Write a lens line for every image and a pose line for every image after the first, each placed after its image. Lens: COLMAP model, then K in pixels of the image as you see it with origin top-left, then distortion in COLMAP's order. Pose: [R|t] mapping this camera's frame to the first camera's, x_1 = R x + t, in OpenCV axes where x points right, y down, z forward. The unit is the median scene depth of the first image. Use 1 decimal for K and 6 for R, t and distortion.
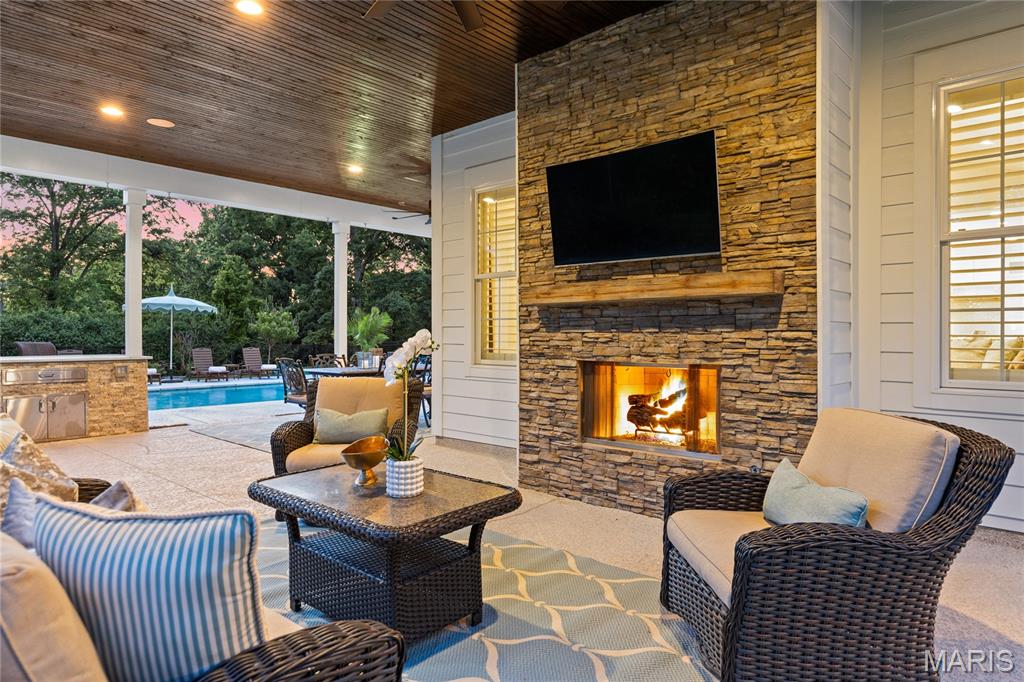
lens RADIAL K [[617.0, 0, 513.1], [0, 617.0, 339.7], [0, 0, 1]] dist [0.005526, -0.000157]
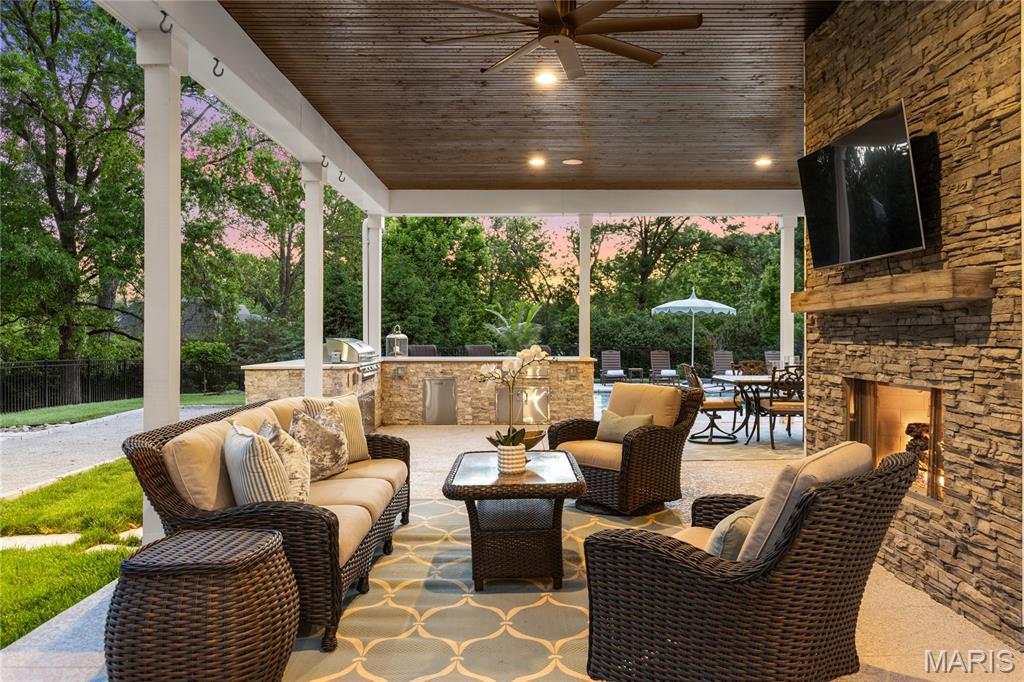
lens RADIAL K [[717.8, 0, 513.4], [0, 717.8, 340.5], [0, 0, 1]] dist [-0.000020, -0.001446]
pose [[0.673102, 0.004284, -0.739537, 0.650681], [-0.004064, 0.999990, 0.002094, -0.020609], [0.739538, 0.001596, 0.673113, -0.010705]]
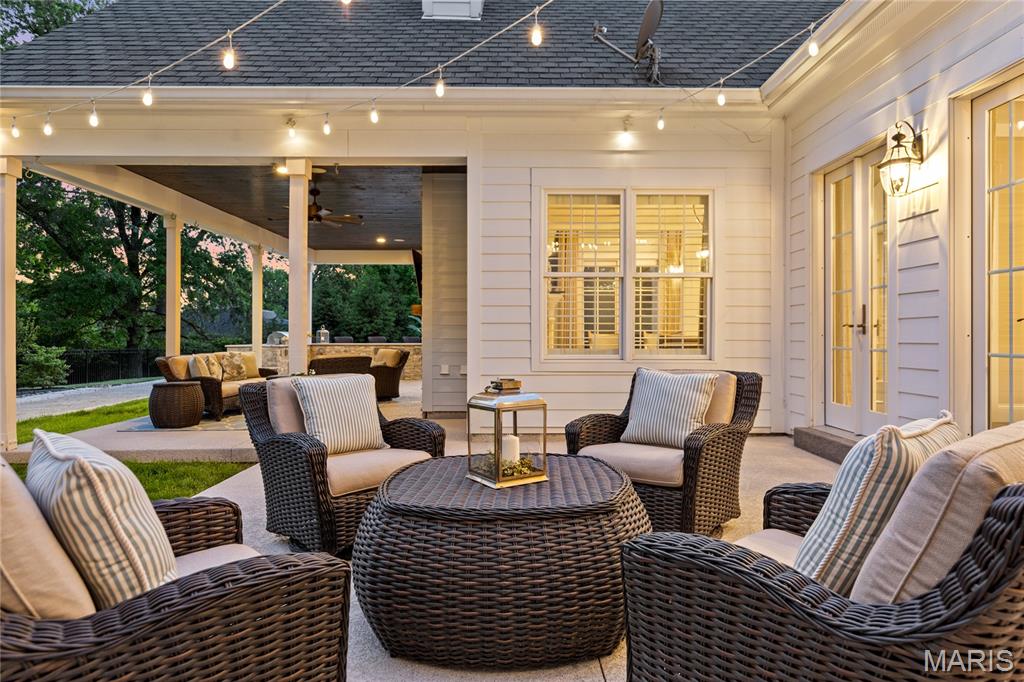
lens RADIAL K [[617.0, 0, 512.8], [0, 617.0, 336.8], [0, 0, 1]] dist [0.005526, -0.000157]
pose [[0.671003, -0.001212, -0.741453, 1.629480], [-0.004070, 0.999978, -0.005318, 0.007381], [0.741443, 0.006586, 0.670983, -0.205217]]
